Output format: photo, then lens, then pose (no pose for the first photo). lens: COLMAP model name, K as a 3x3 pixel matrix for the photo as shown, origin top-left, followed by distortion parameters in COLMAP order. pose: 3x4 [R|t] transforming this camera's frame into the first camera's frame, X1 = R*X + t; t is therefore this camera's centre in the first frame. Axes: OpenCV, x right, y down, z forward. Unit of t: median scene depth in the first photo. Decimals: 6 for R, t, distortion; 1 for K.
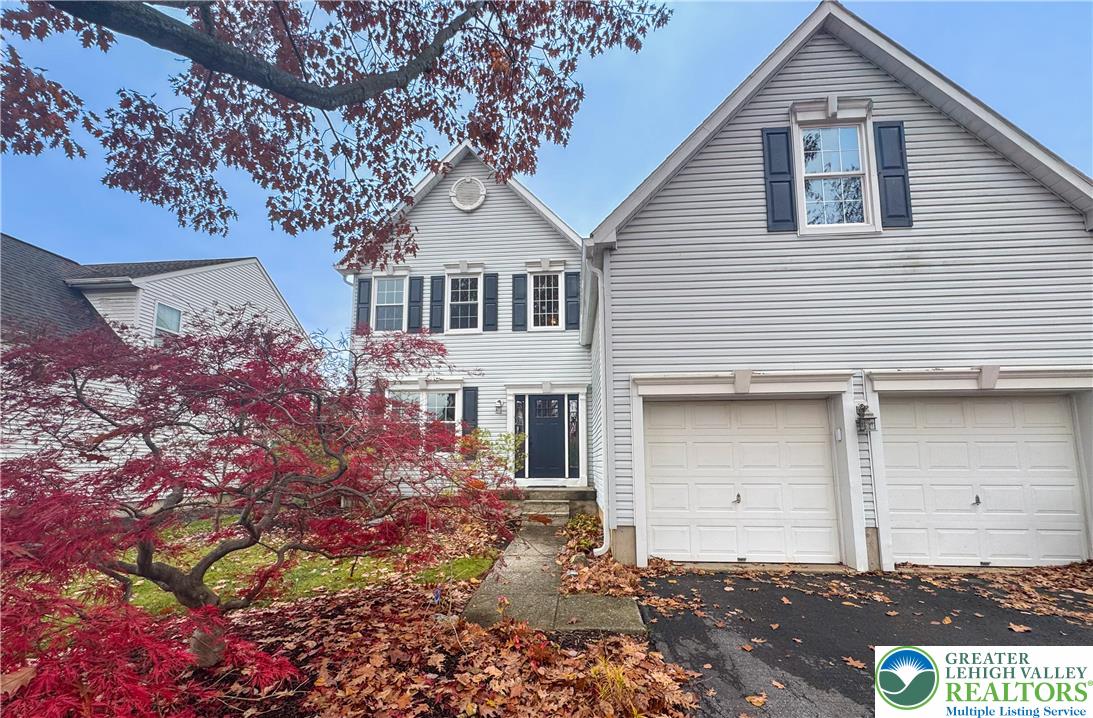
lens RADIAL K [[537.0, 0, 547.0], [0, 537.0, 360.3], [0, 0, 1]] dist [0.000494, -0.000086]
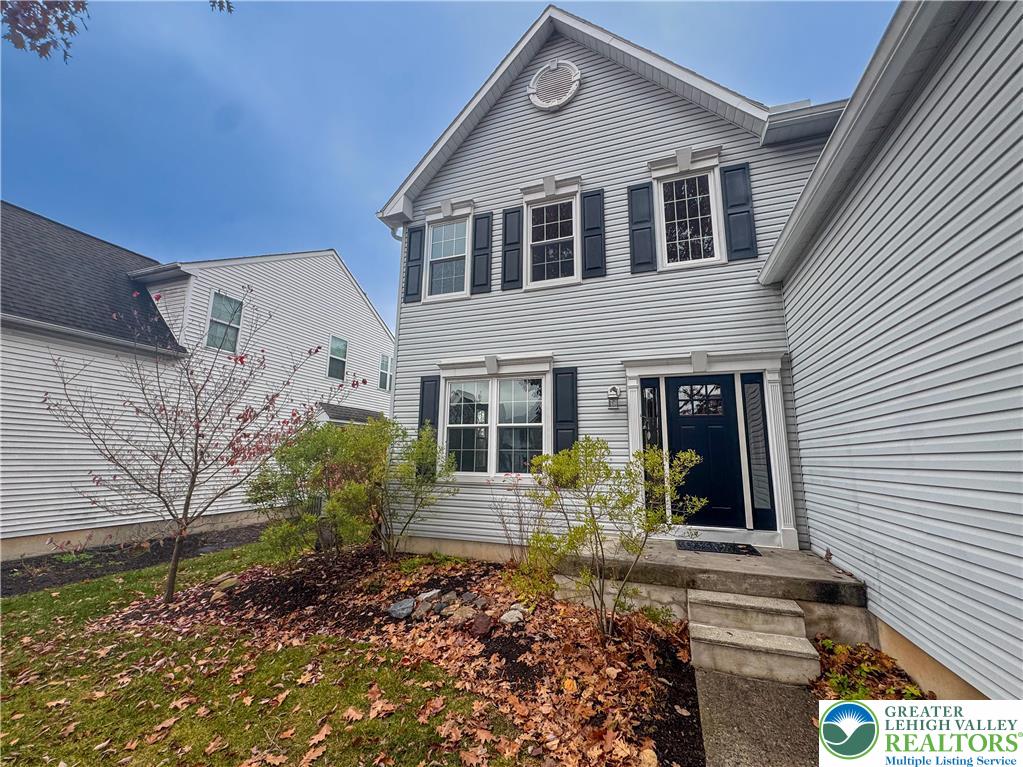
lens RADIAL K [[416.7, 0, 512.9], [0, 416.7, 381.9], [0, 0, 1]] dist [-0.000195, -0.000224]
pose [[0.938531, -0.045968, -0.342120, -0.034792], [0.028935, 0.998082, -0.054728, 0.088434], [0.343980, 0.041465, 0.938061, 0.519692]]
